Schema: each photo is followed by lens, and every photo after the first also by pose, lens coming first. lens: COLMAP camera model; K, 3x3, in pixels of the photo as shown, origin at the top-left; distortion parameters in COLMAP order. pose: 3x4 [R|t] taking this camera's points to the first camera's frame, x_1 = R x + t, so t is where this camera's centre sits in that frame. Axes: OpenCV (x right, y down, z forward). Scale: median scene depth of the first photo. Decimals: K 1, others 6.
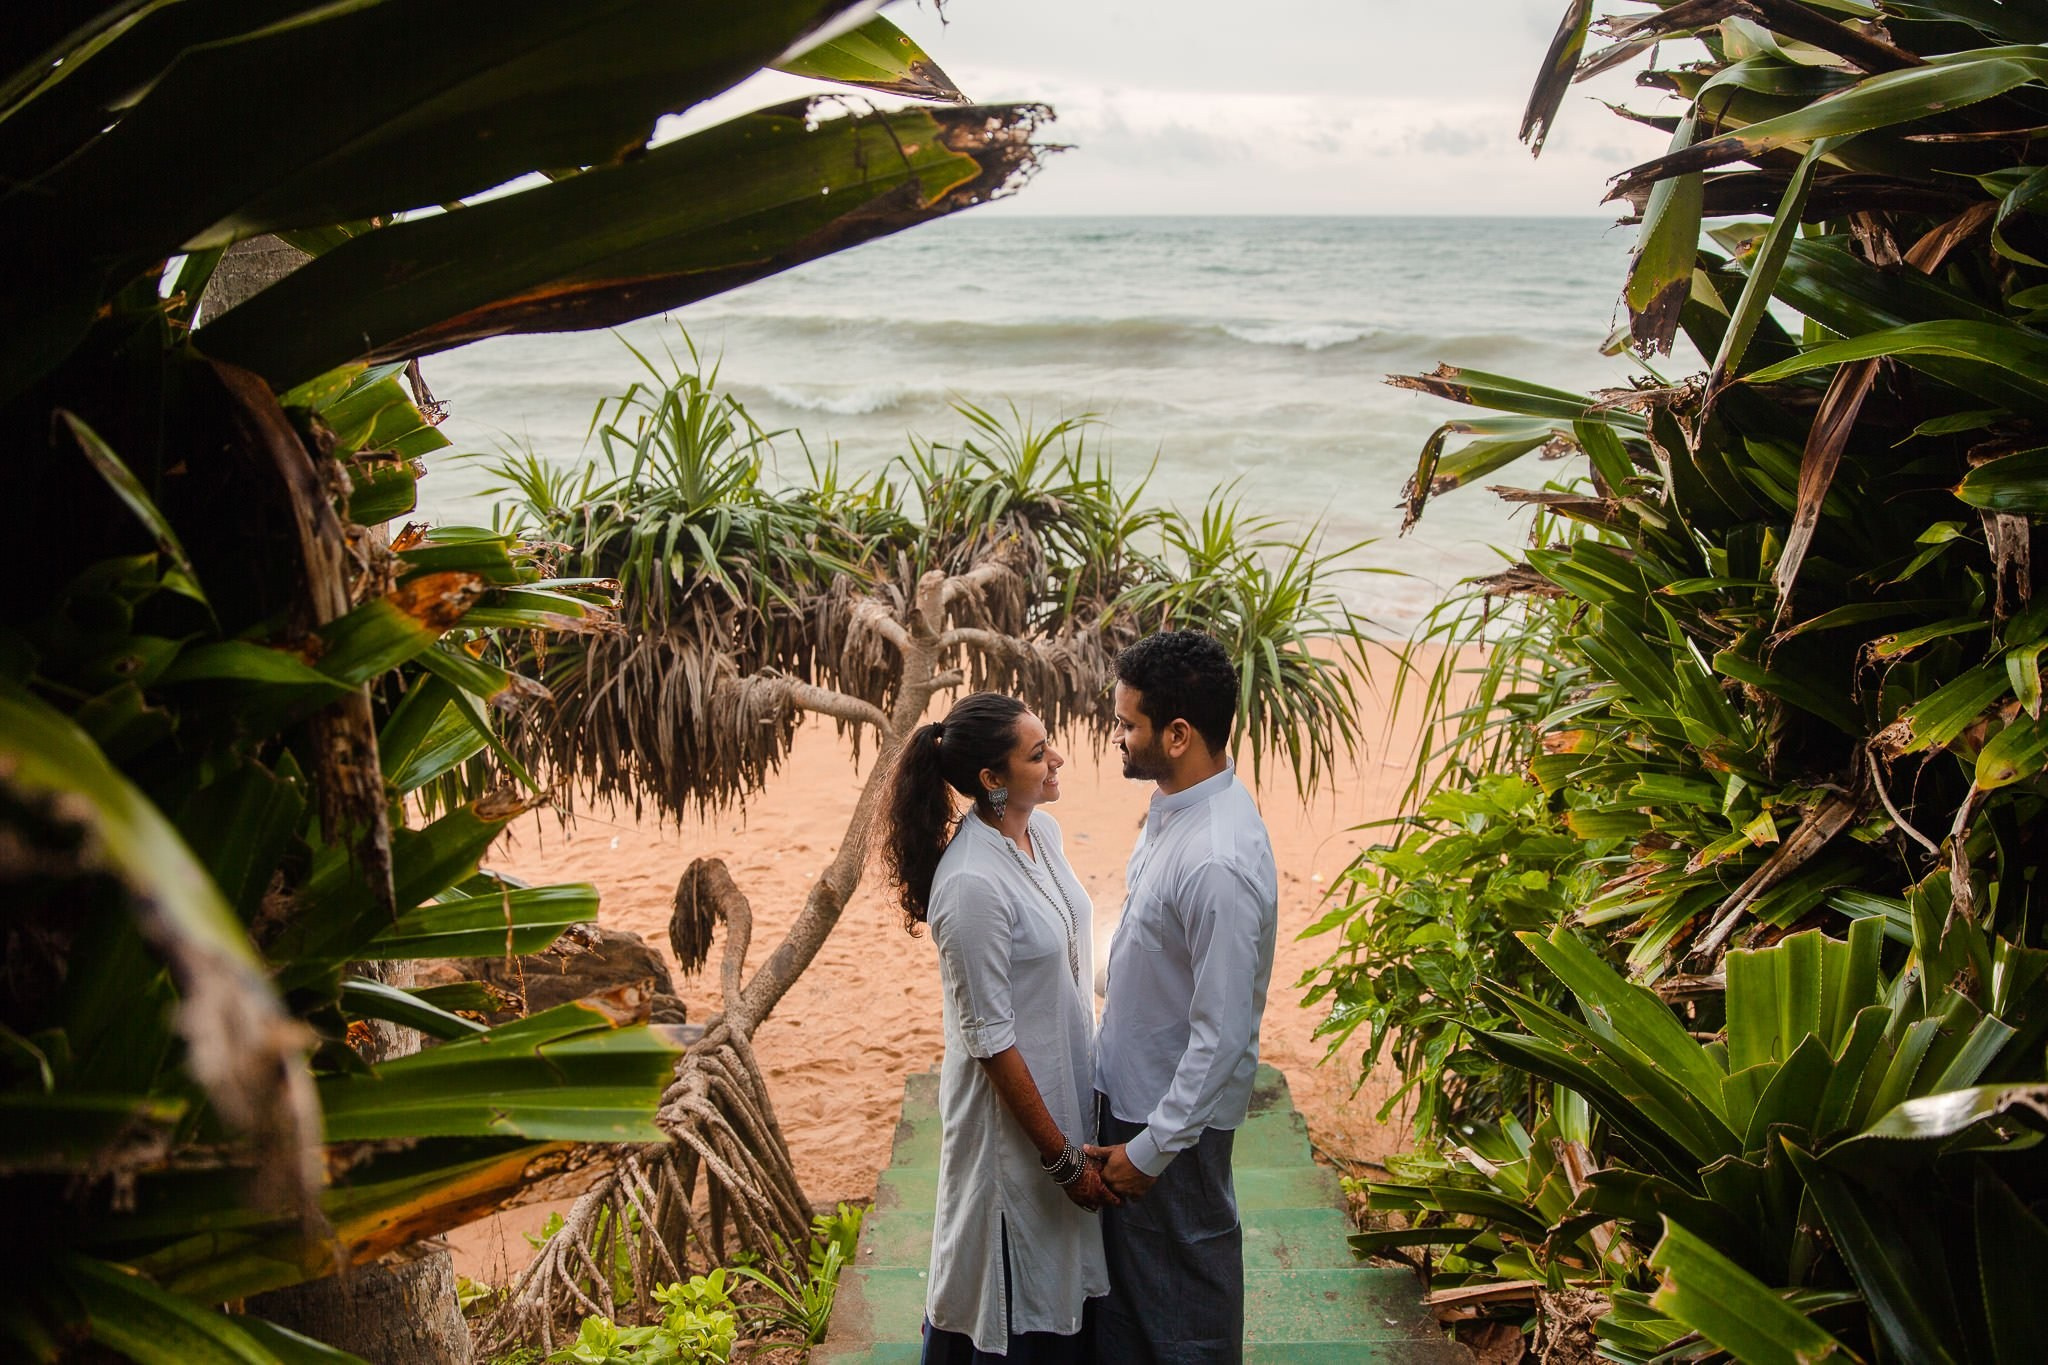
lens RADIAL K [[1392.7, 0, 1002.4], [0, 1392.7, 725.3], [0, 0, 1]] dist [-0.103149, 0.071683]
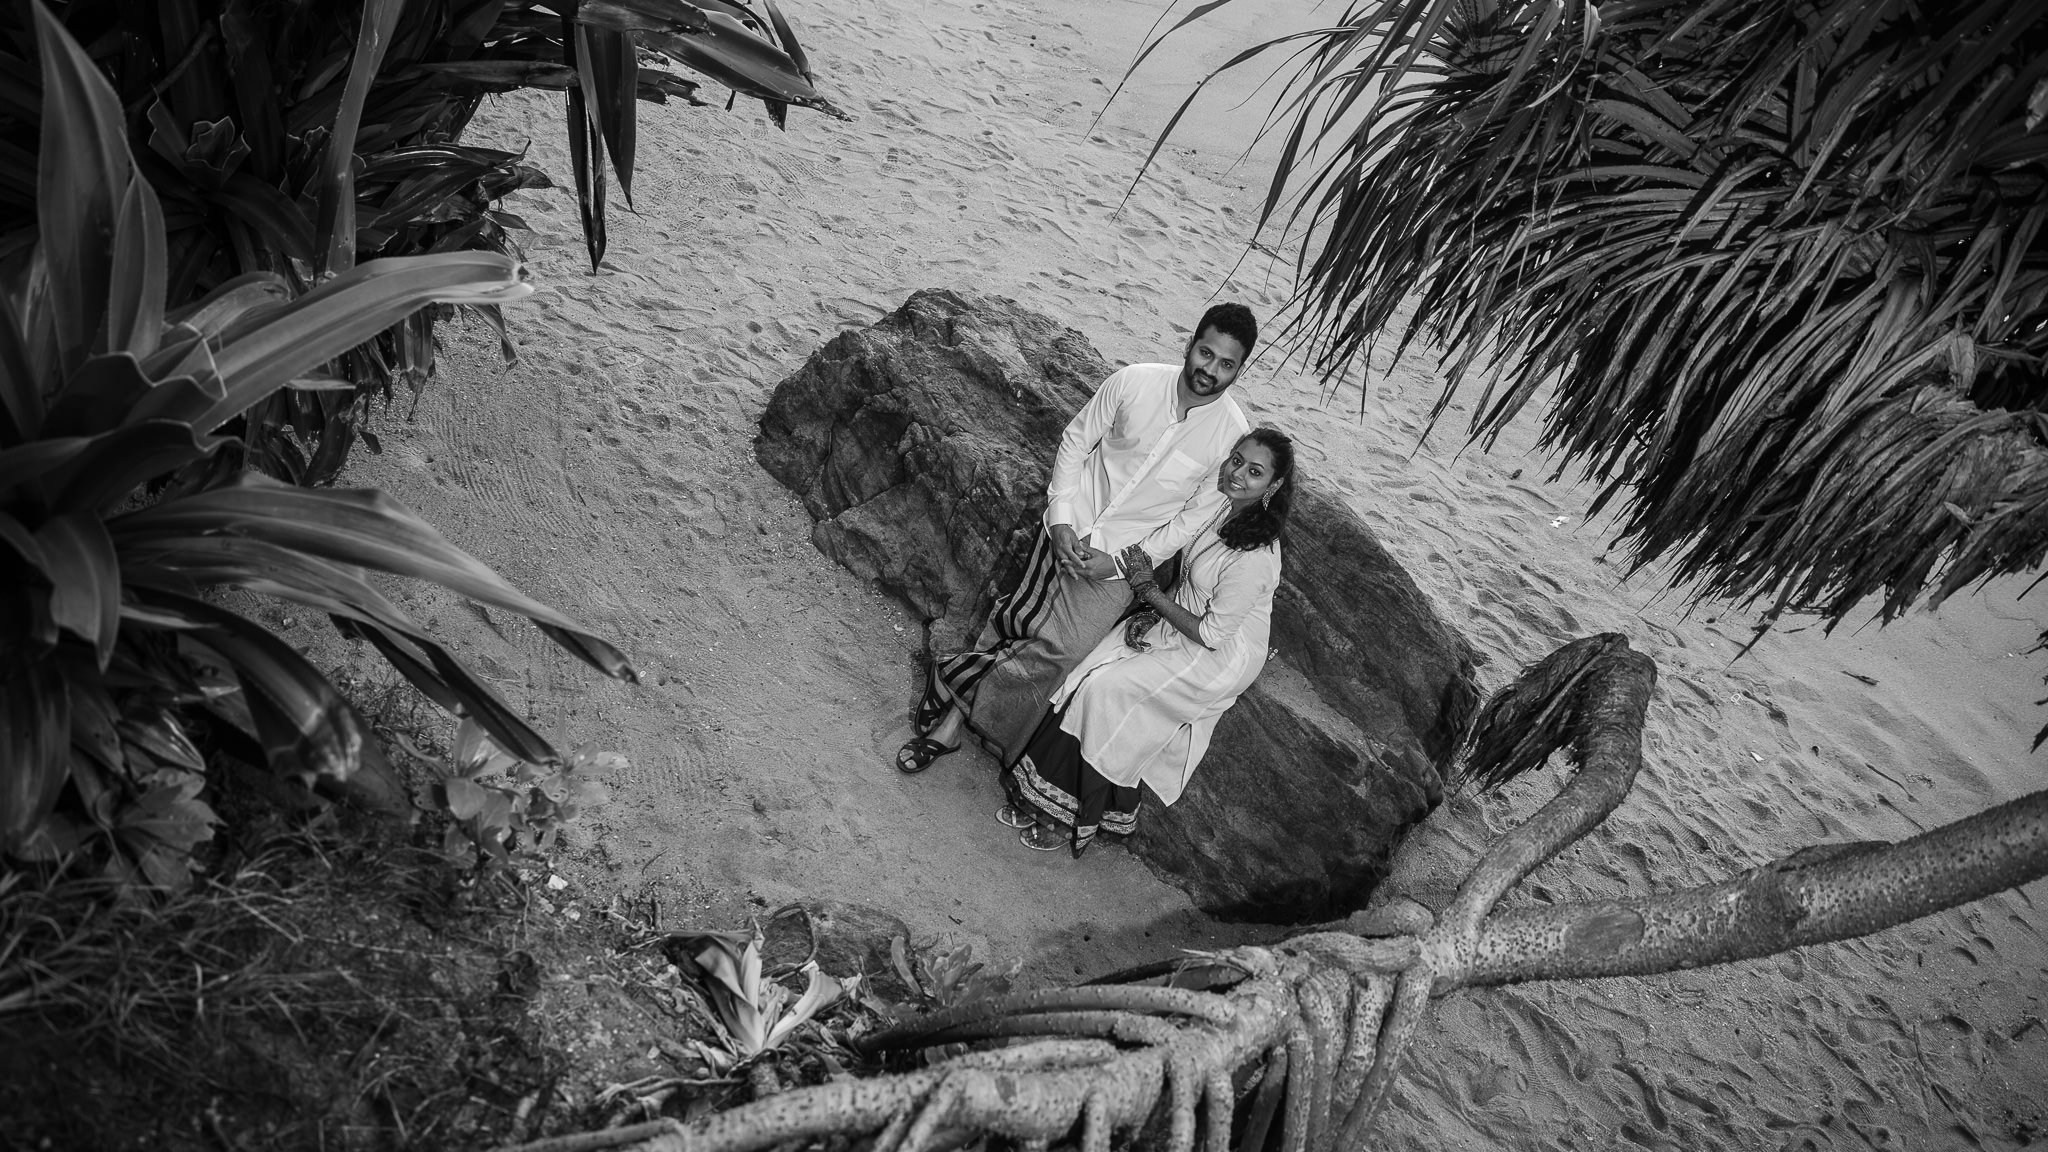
lens RADIAL K [[1375.3, 0, 1018.3], [0, 1375.3, 571.4], [0, 0, 1]] dist [-0.052306, 0.027737]
pose [[0.572237, 0.639197, -0.513782, -0.104571], [-0.544578, 0.764601, 0.344704, 0.023838], [0.613171, 0.082542, 0.785626, 0.466748]]
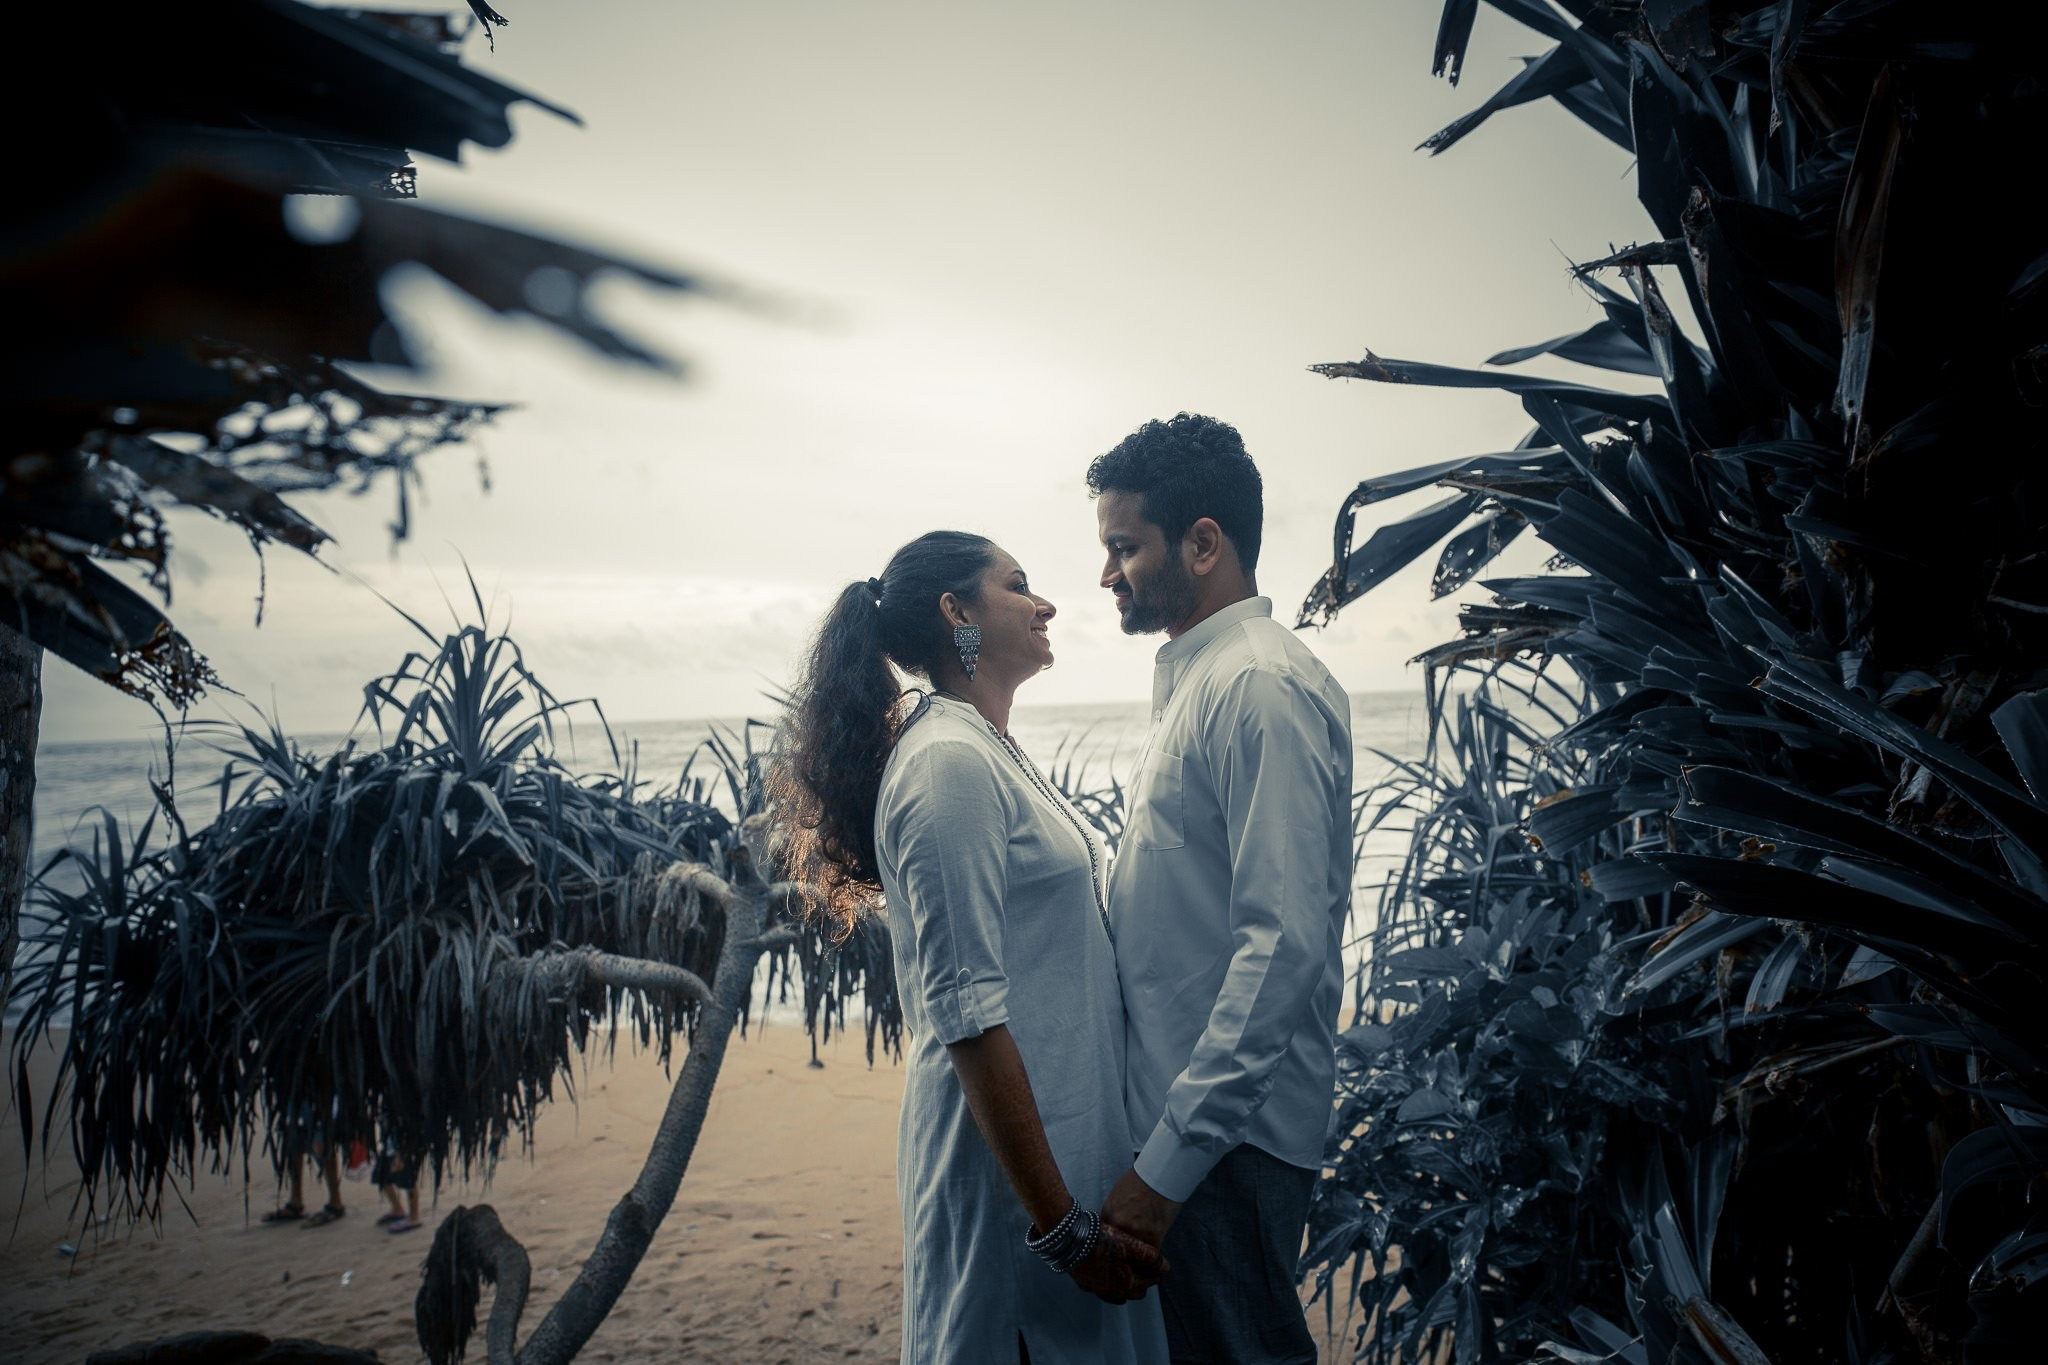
lens RADIAL K [[1392.7, 0, 1023.4], [0, 1392.7, 693.2], [0, 0, 1]] dist [-0.103149, 0.071683]
pose [[0.983724, -0.025204, 0.177909, -0.037402], [0.087208, 0.932652, -0.350080, 0.127284], [-0.157104, 0.359897, 0.919670, 0.146020]]
